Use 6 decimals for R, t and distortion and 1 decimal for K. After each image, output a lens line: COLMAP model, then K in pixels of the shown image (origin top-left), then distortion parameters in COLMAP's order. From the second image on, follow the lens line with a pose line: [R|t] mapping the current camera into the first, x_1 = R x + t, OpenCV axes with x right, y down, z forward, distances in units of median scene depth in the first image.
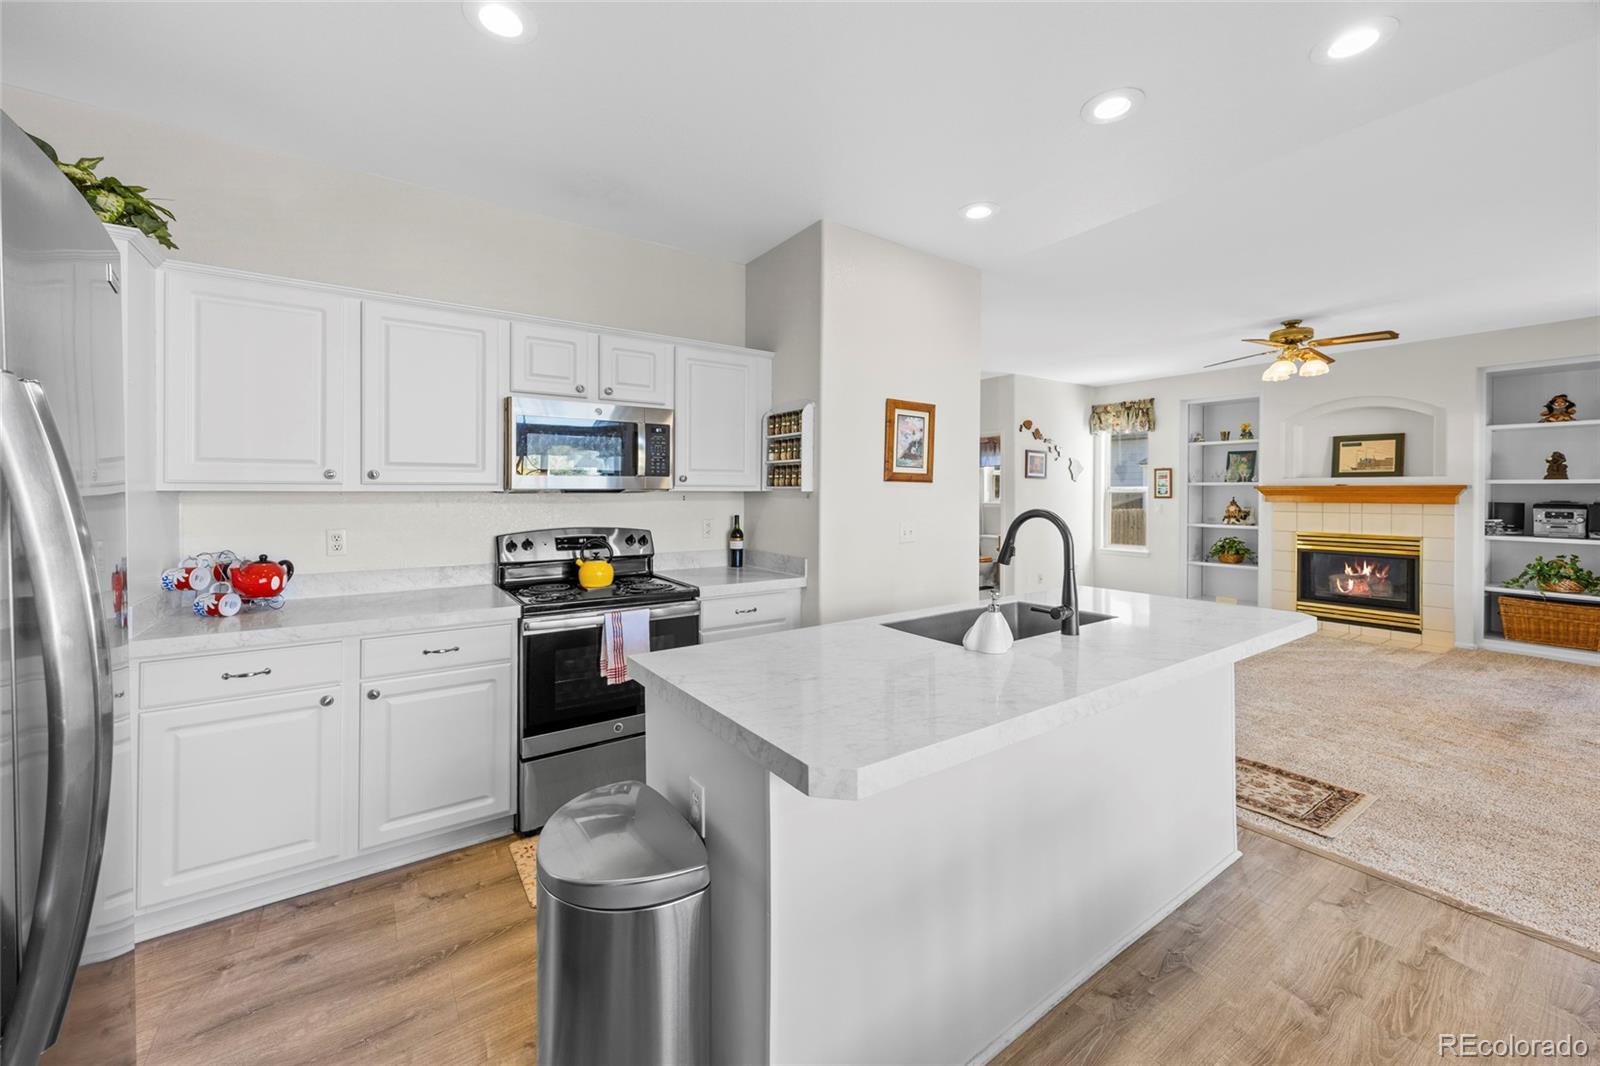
lens RADIAL K [[628.4, 0, 802.5], [0, 628.4, 488.5], [0, 0, 1]] dist [0.002325, 0.000264]
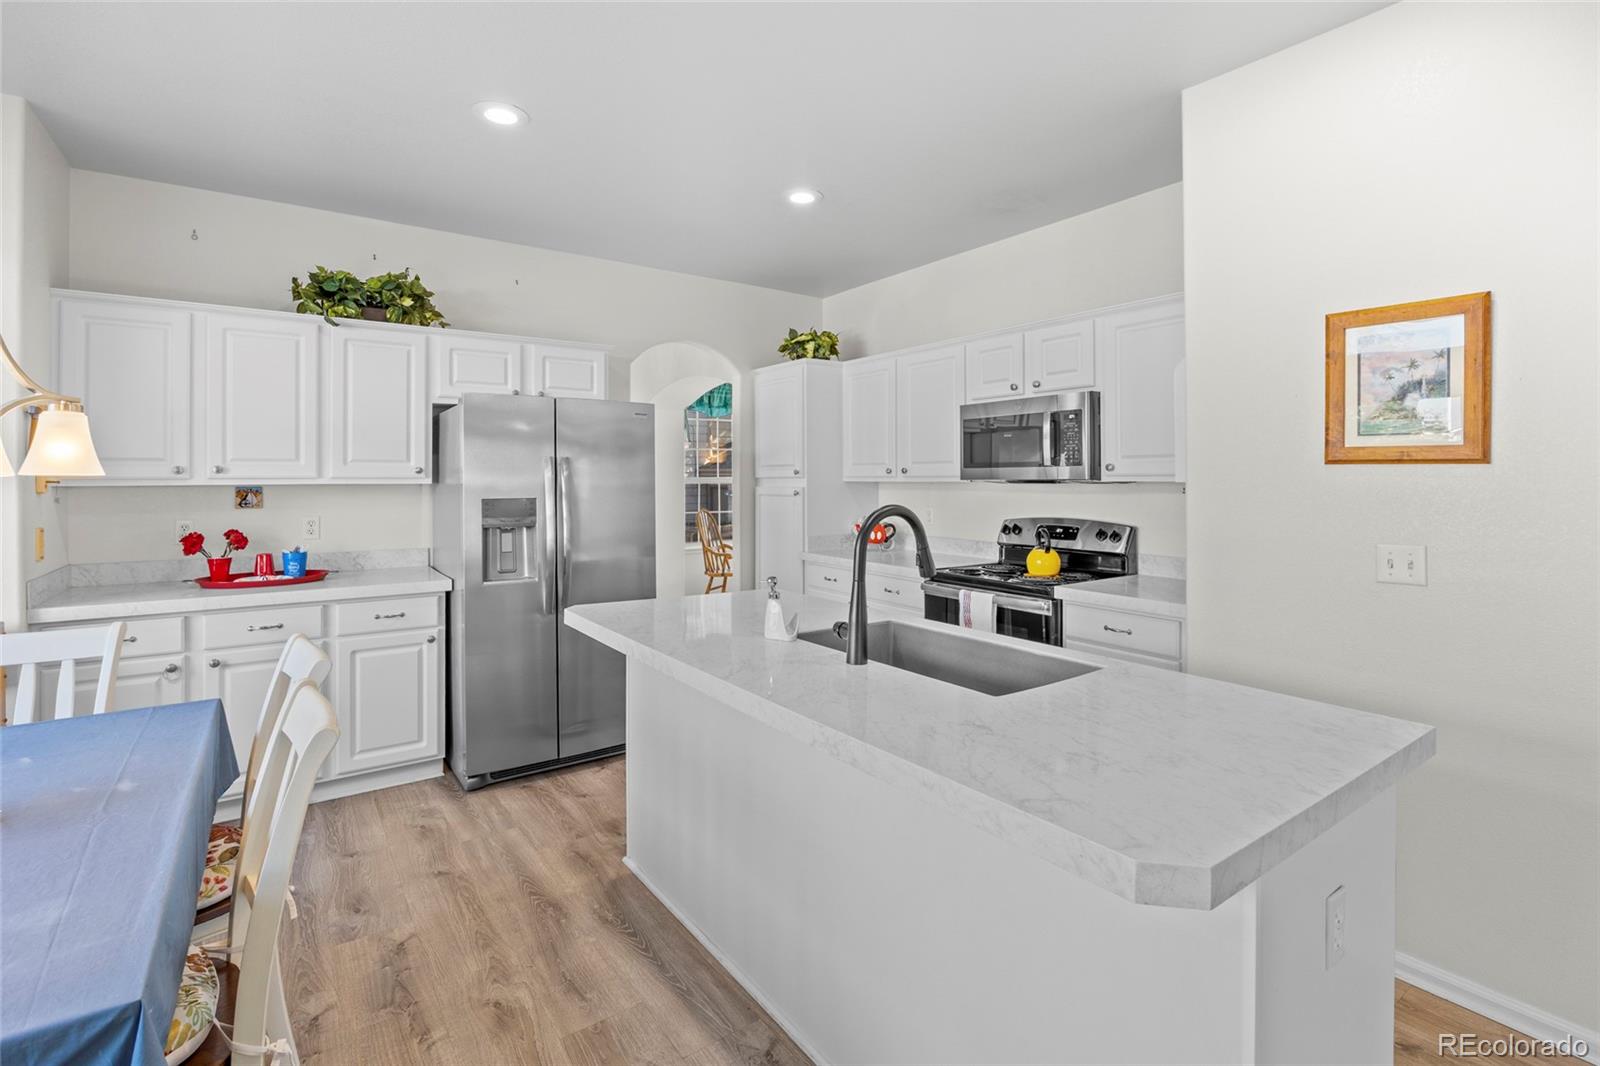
lens RADIAL K [[737.4, 0, 801.6], [0, 737.4, 480.1], [0, 0, 1]] dist [0.000189, 0.000491]
pose [[0.006174, -0.001296, -0.999980, 0.781972], [0.003869, 0.999992, -0.001272, 0.001608], [0.999973, -0.003861, 0.006179, 0.533020]]
